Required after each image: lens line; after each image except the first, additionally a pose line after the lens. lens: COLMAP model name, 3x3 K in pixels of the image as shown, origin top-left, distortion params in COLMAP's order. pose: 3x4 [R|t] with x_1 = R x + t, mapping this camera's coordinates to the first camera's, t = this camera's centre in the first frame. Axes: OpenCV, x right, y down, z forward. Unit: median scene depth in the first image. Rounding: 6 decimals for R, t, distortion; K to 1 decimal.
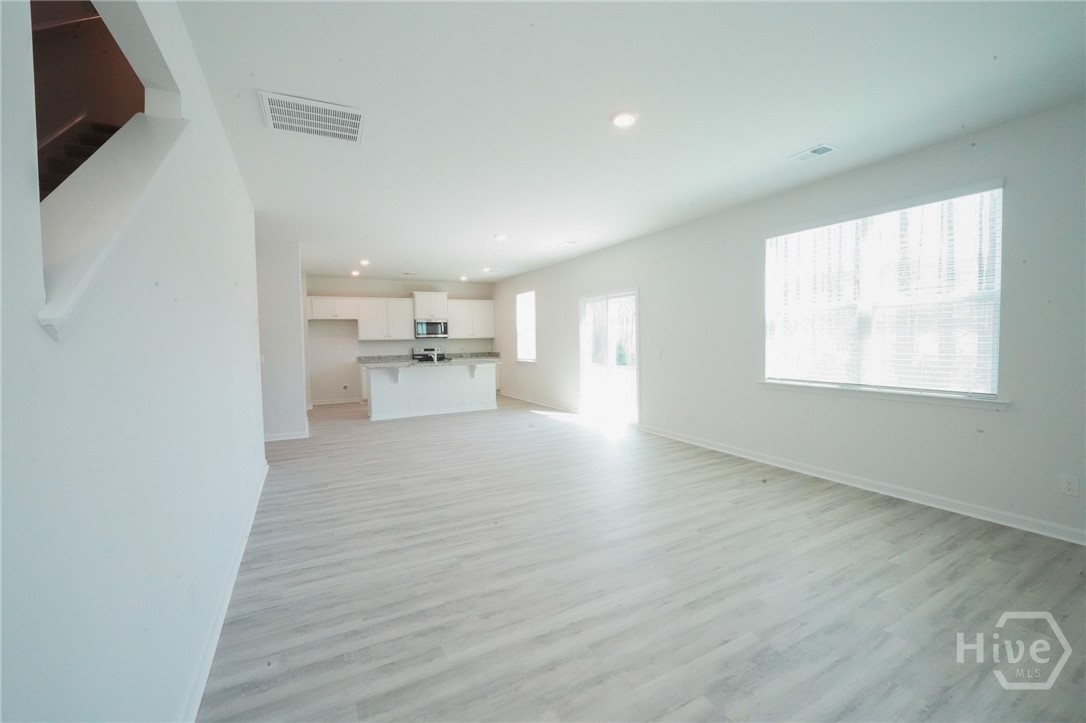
lens RADIAL K [[440.2, 0, 540.3], [0, 440.2, 358.9], [0, 0, 1]] dist [-0.022807, -0.000021]
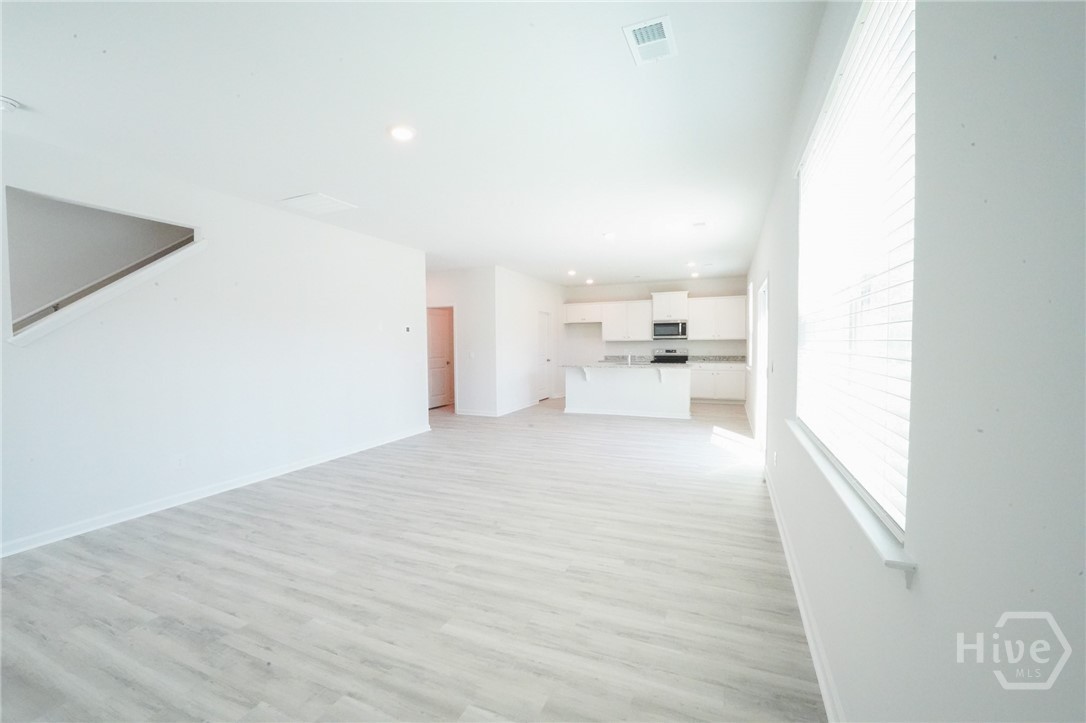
lens RADIAL K [[440.2, 0, 538.1], [0, 440.2, 356.2], [0, 0, 1]] dist [-0.022807, -0.000021]
pose [[0.632213, 0.034368, -0.774032, 0.955678], [-0.036743, 0.999222, 0.014355, -0.038767], [0.773923, 0.019365, 0.632984, 0.474620]]
